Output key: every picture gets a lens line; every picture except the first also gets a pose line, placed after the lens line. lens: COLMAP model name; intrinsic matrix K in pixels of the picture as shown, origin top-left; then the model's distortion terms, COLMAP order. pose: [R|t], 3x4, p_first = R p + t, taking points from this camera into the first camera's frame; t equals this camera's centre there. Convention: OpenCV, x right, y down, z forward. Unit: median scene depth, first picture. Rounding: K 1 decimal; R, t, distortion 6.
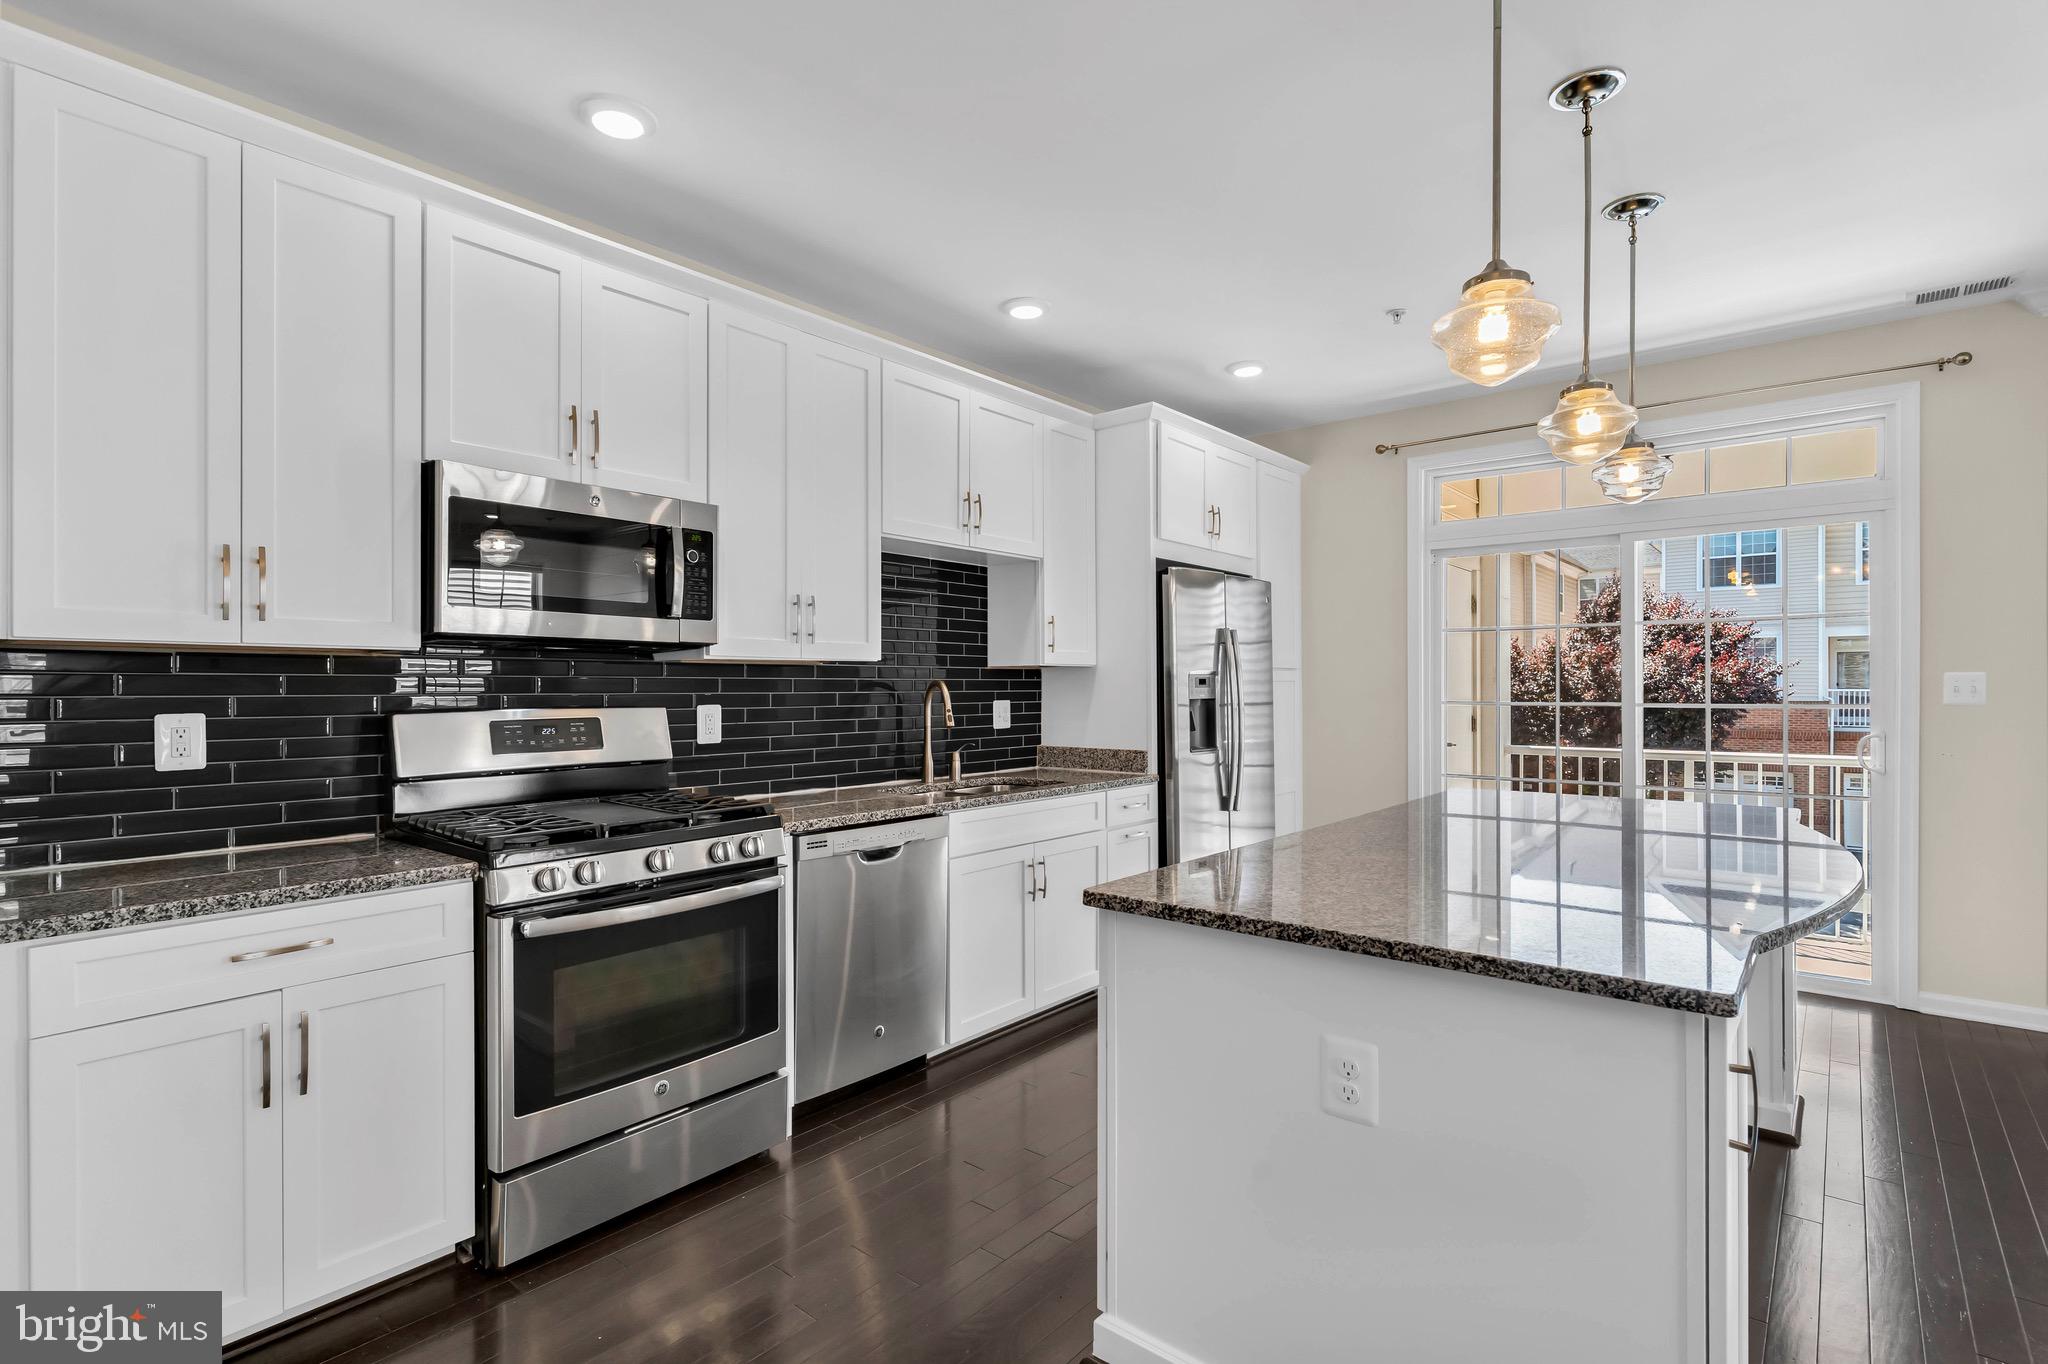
lens RADIAL K [[986.1, 0, 1010.0], [0, 986.1, 687.3], [0, 0, 1]] dist [0.003922, -0.000021]
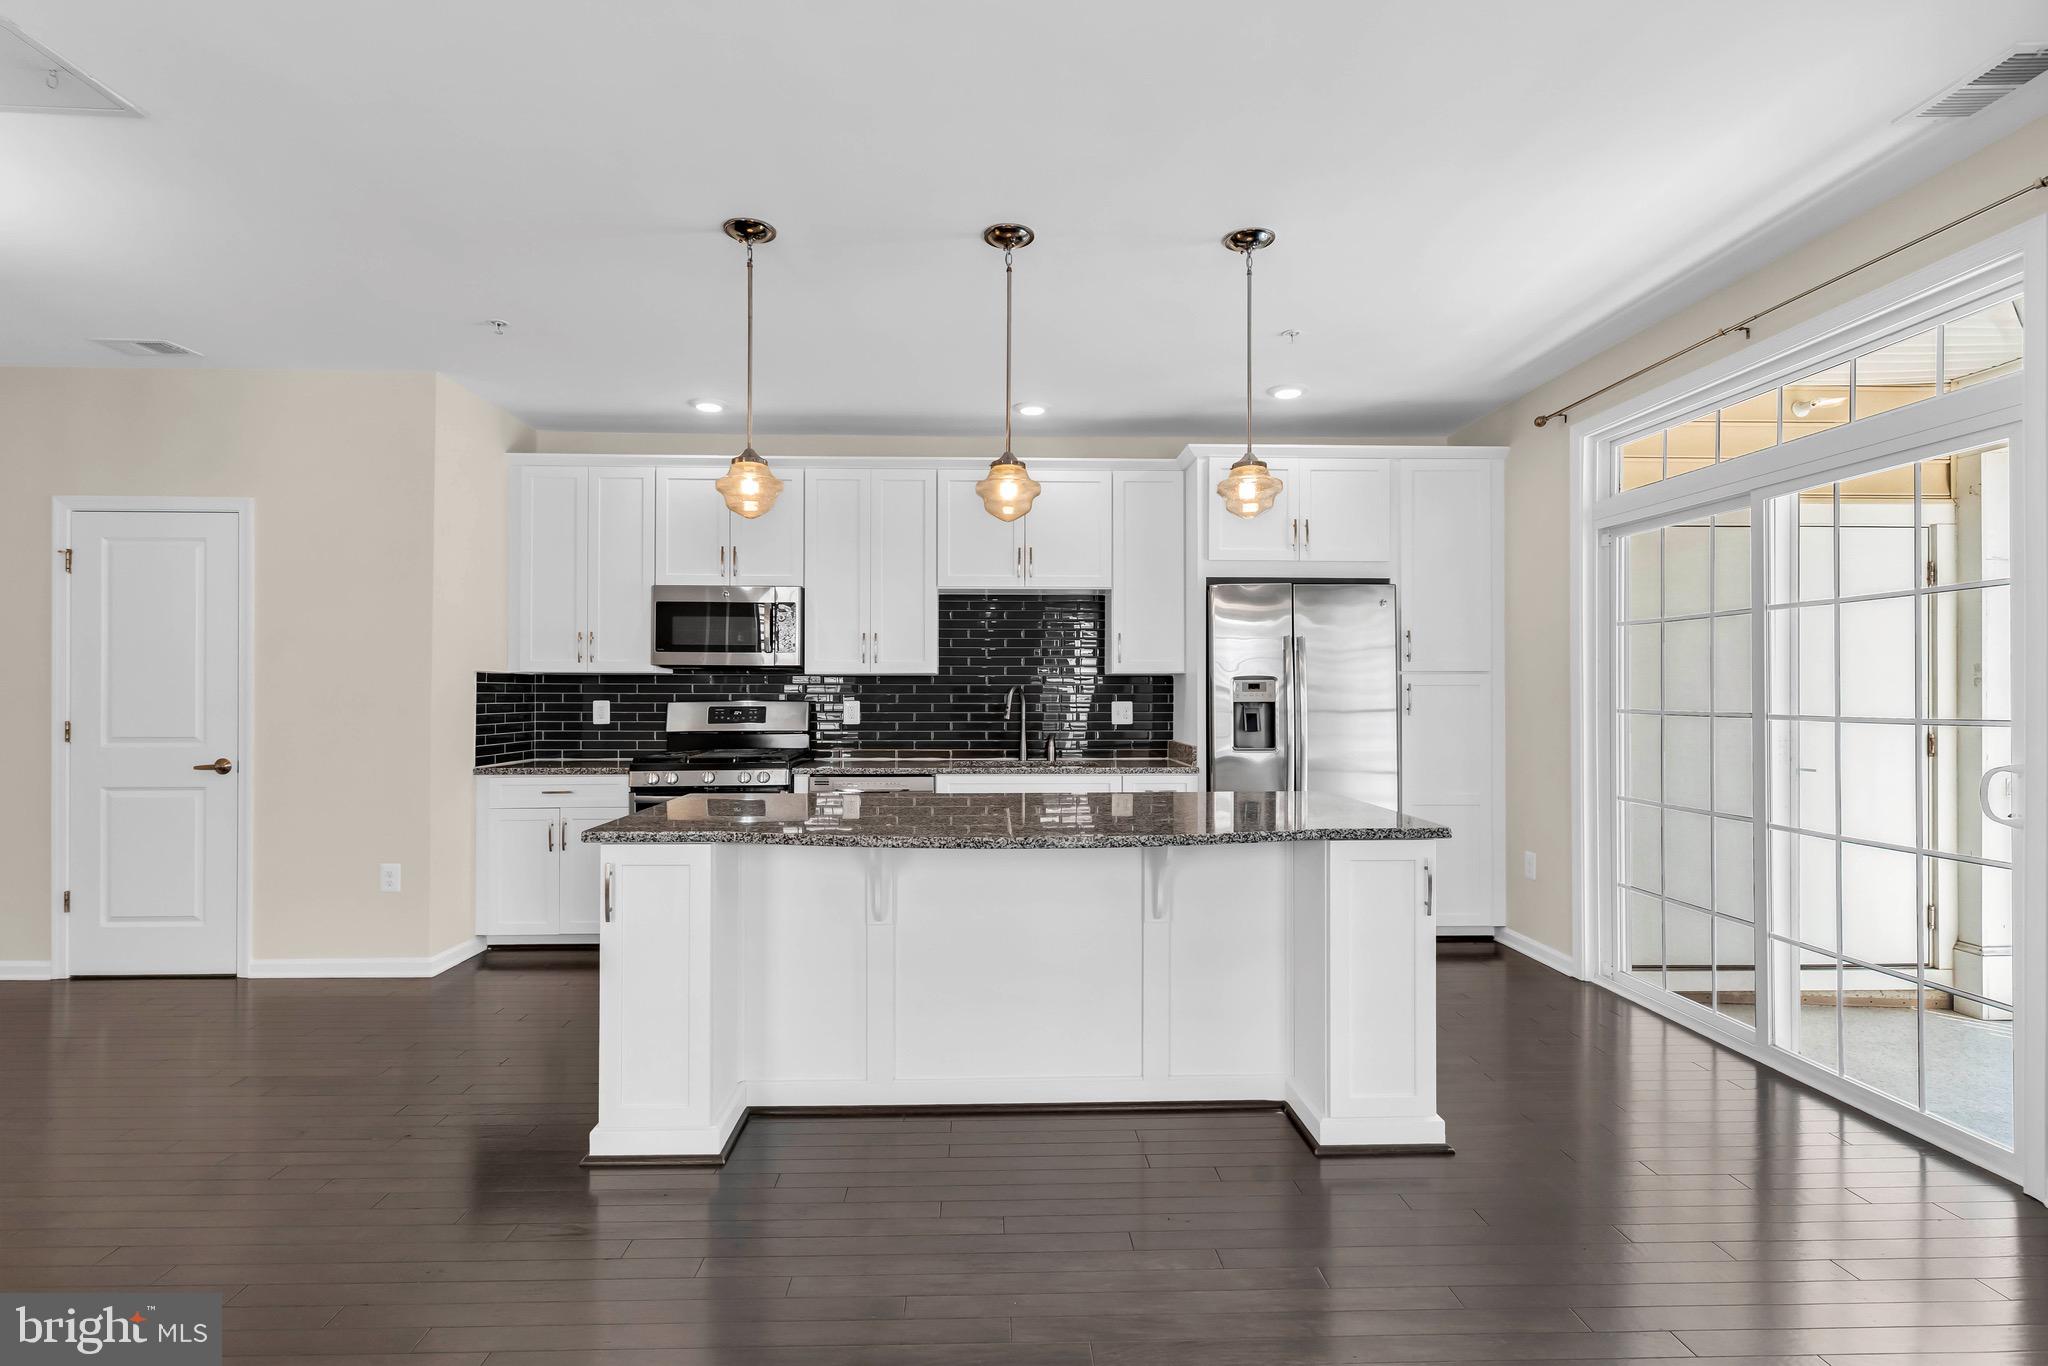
lens RADIAL K [[986.1, 0, 1010.0], [0, 986.1, 688.3], [0, 0, 1]] dist [0.003922, -0.000021]
pose [[0.667651, 0.000934, -0.744474, 1.217042], [-0.002751, 0.999995, -0.001212, -0.002119], [0.744470, 0.002857, 0.667650, 0.105305]]
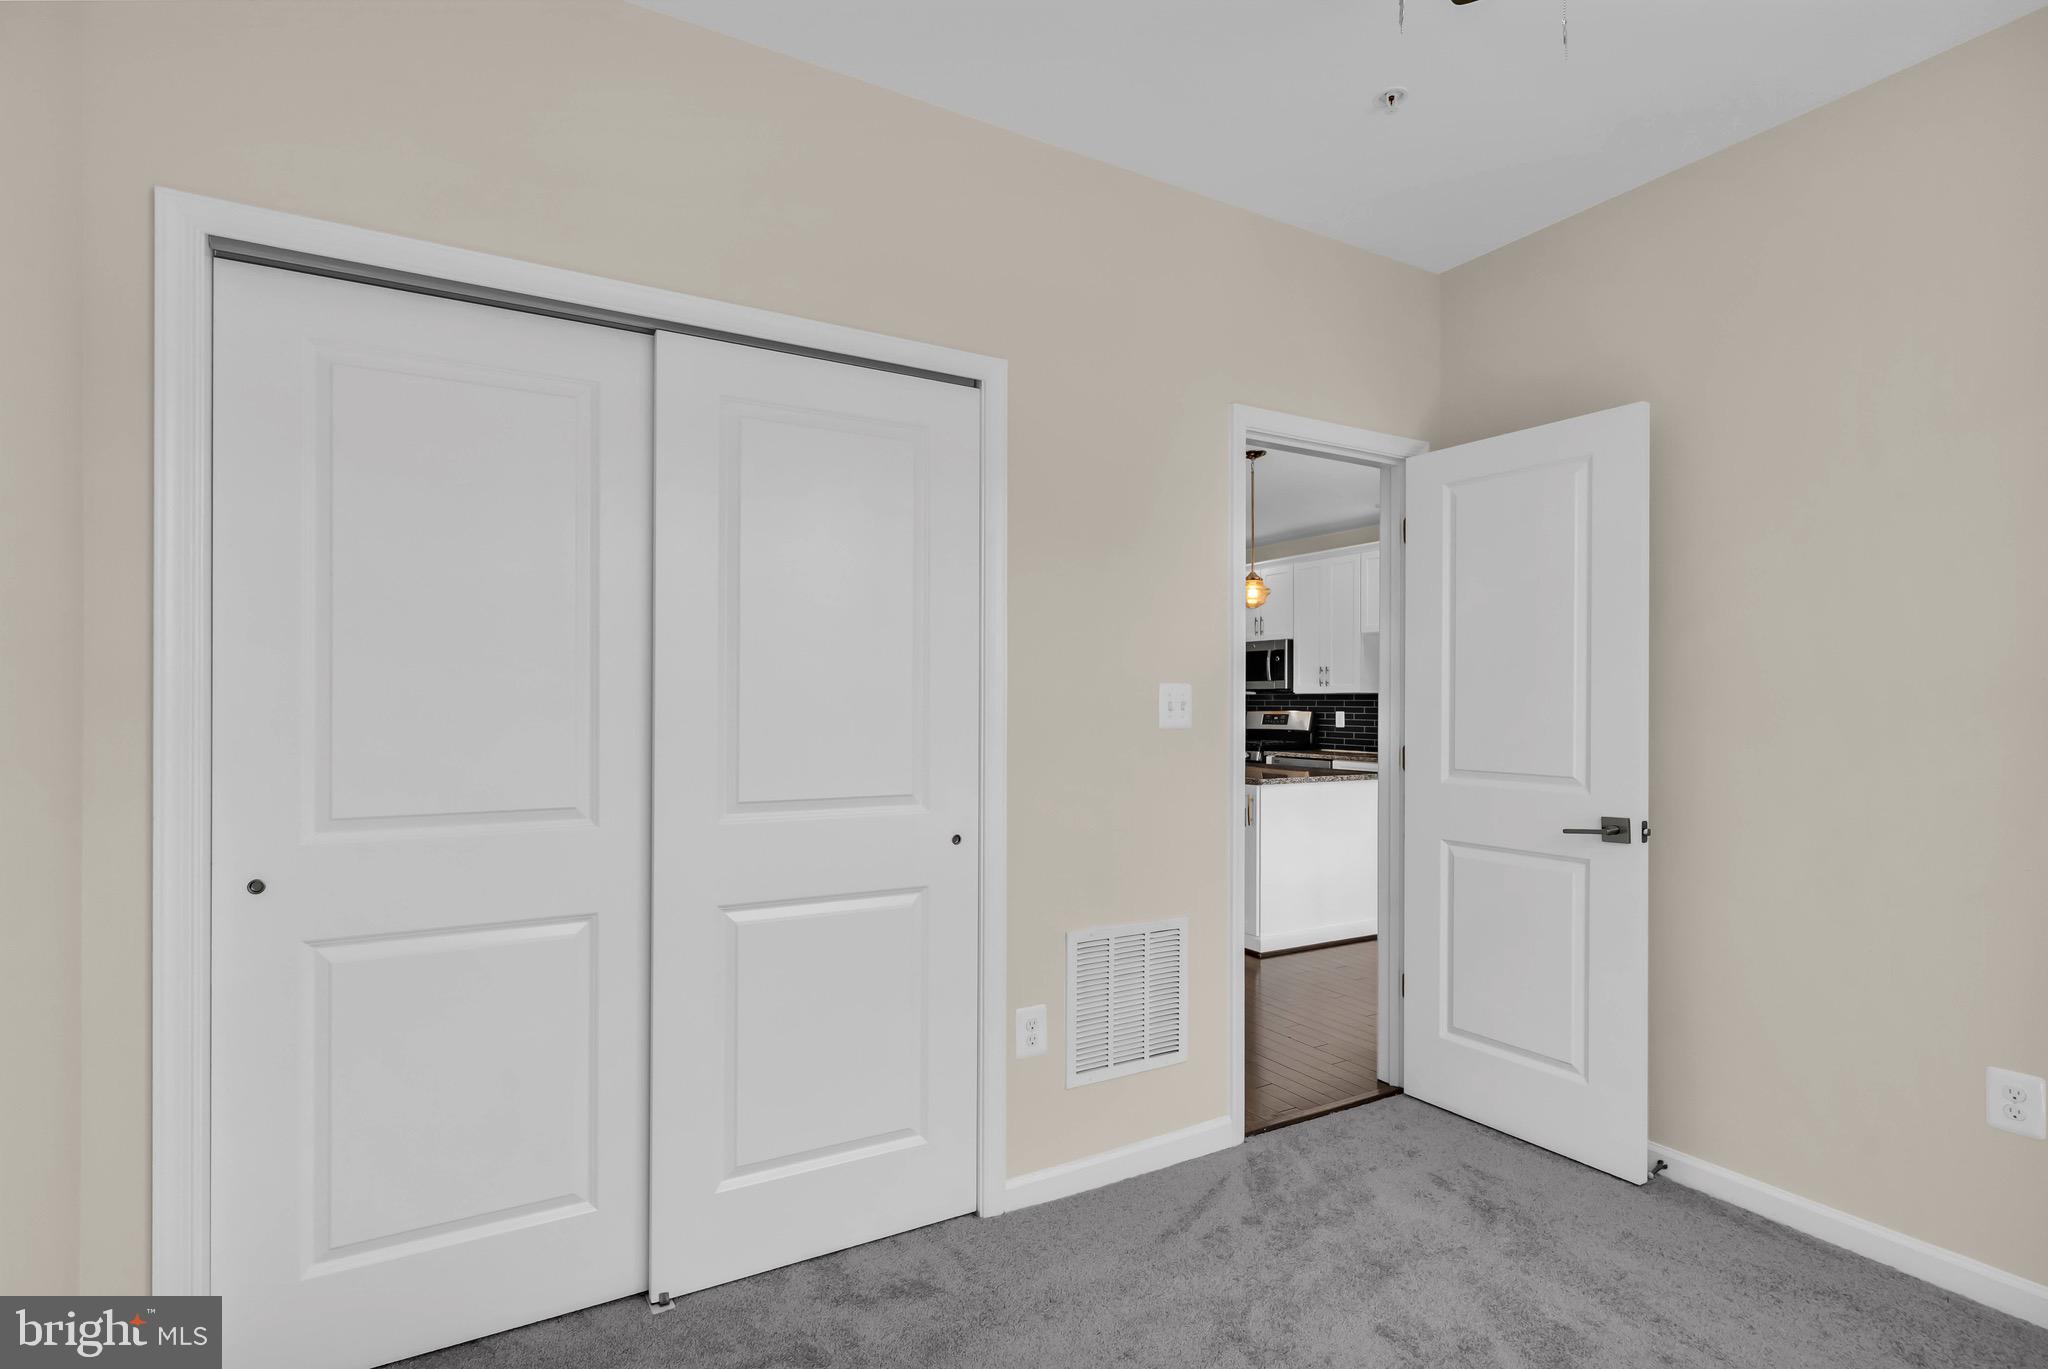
lens RADIAL K [[1020.8, 0, 1021.7], [0, 1020.8, 666.0], [0, 0, 1]] dist [0.013179, -0.000164]
pose [[-0.326853, -0.035499, -0.944408, 2.599893], [-0.004134, 0.999338, -0.036133, 0.000381], [0.945066, -0.007907, -0.326784, 1.197346]]
